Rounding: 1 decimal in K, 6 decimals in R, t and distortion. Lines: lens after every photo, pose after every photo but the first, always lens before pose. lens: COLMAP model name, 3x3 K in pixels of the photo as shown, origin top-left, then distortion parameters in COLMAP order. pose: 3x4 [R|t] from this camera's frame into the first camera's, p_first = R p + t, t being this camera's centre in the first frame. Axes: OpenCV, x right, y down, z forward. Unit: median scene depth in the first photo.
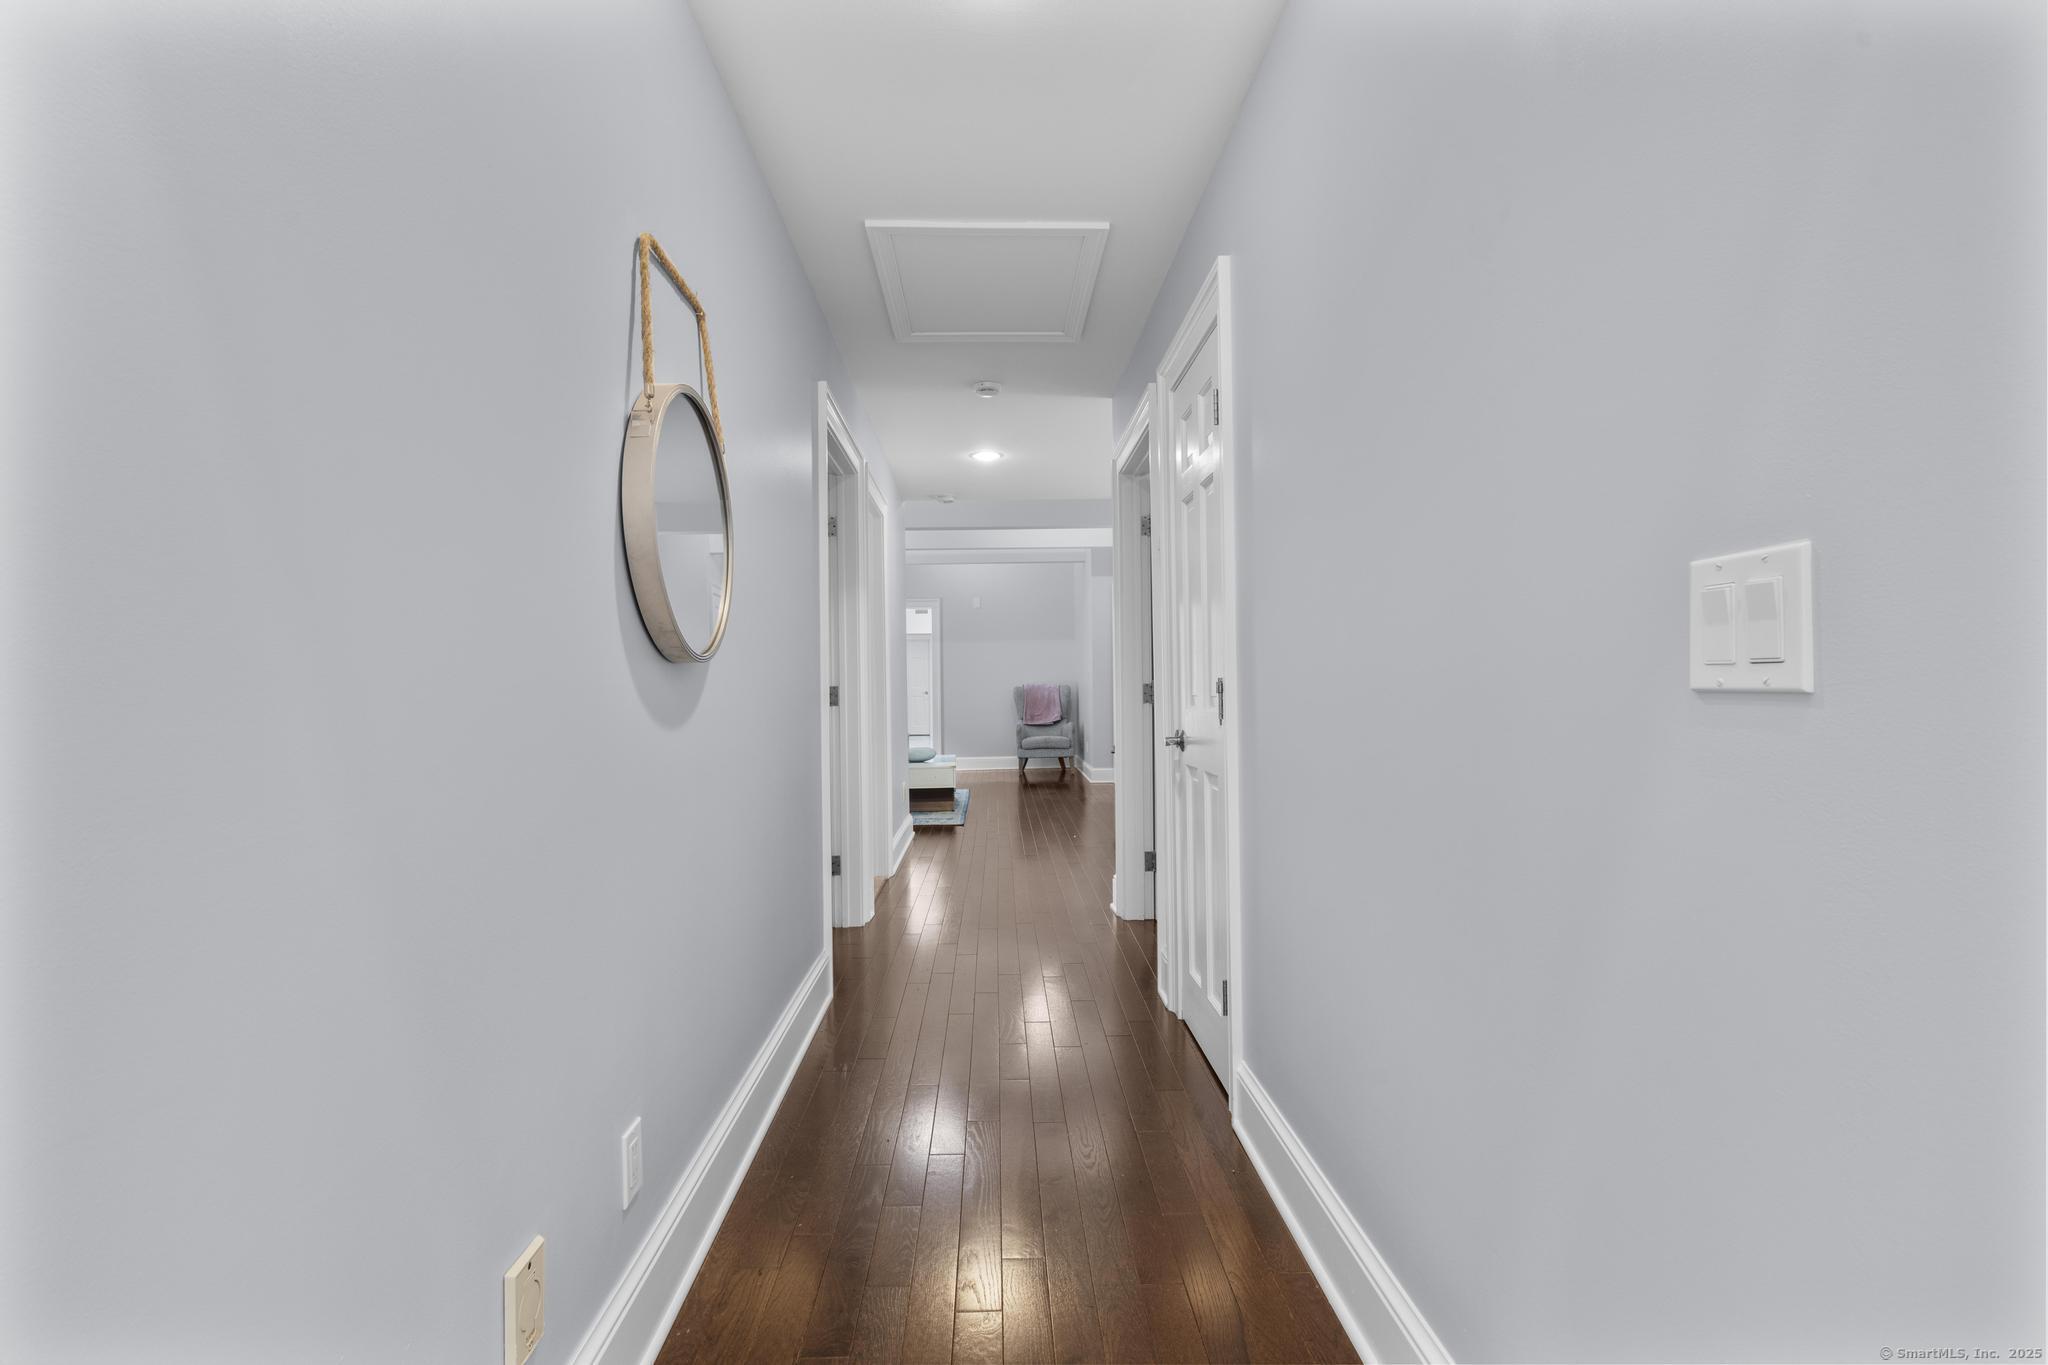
lens RADIAL K [[912.3, 0, 1024.2], [0, 912.3, 682.7], [0, 0, 1]] dist [-0.000815, 0.000053]
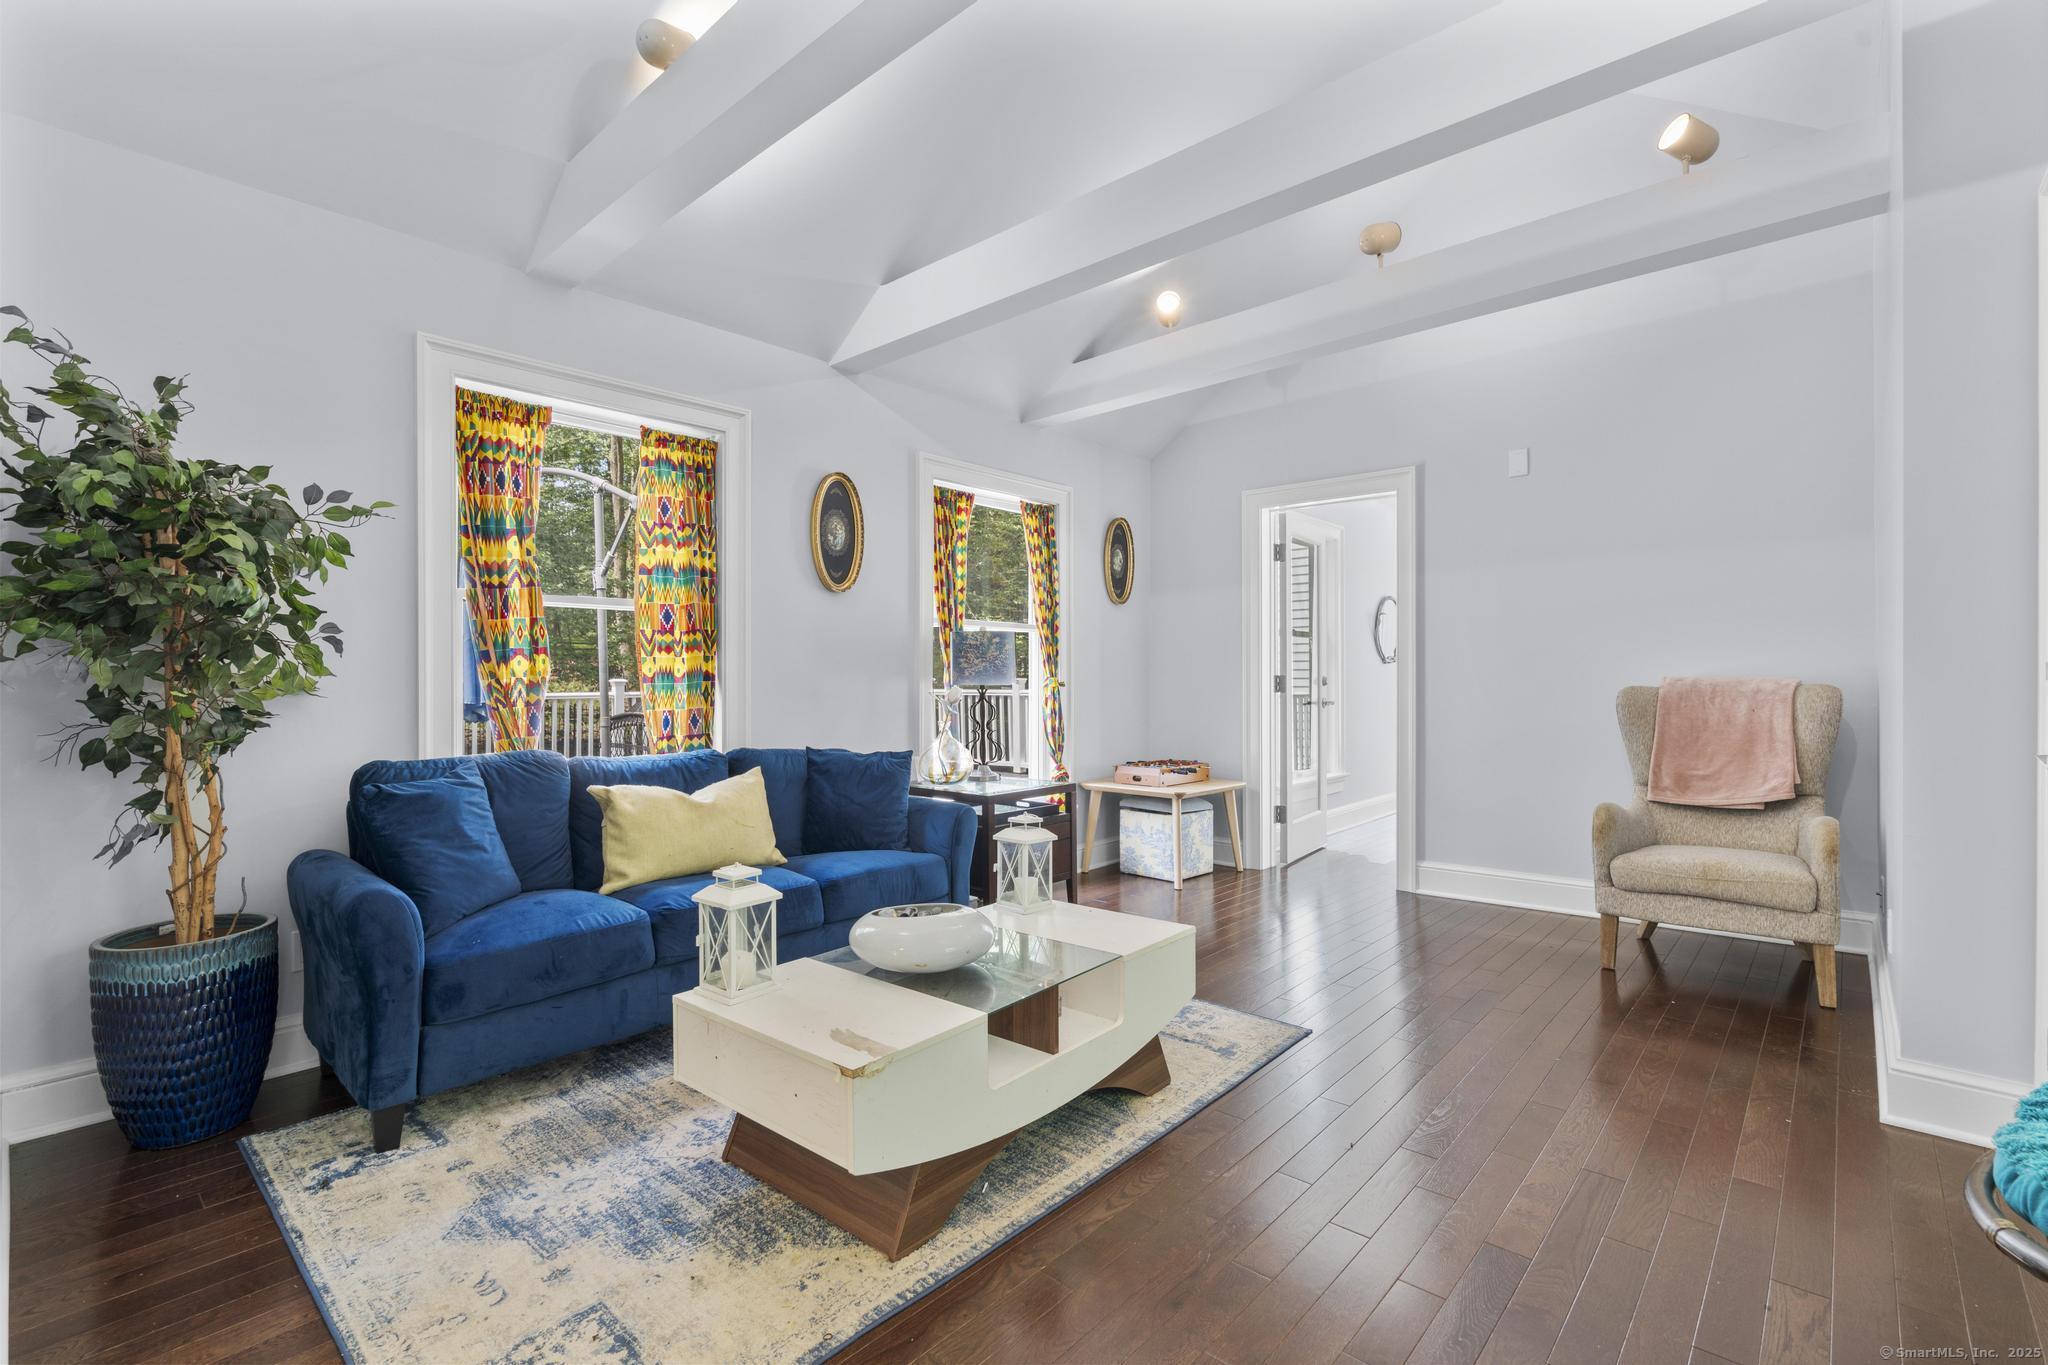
lens RADIAL K [[912.3, 0, 1020.5], [0, 912.3, 680.5], [0, 0, 1]] dist [-0.000815, 0.000053]
pose [[0.717169, -0.001335, -0.696898, 0.065282], [0.001142, 0.999999, -0.000740, 0.002882], [0.696898, -0.000265, 0.717170, 0.616711]]
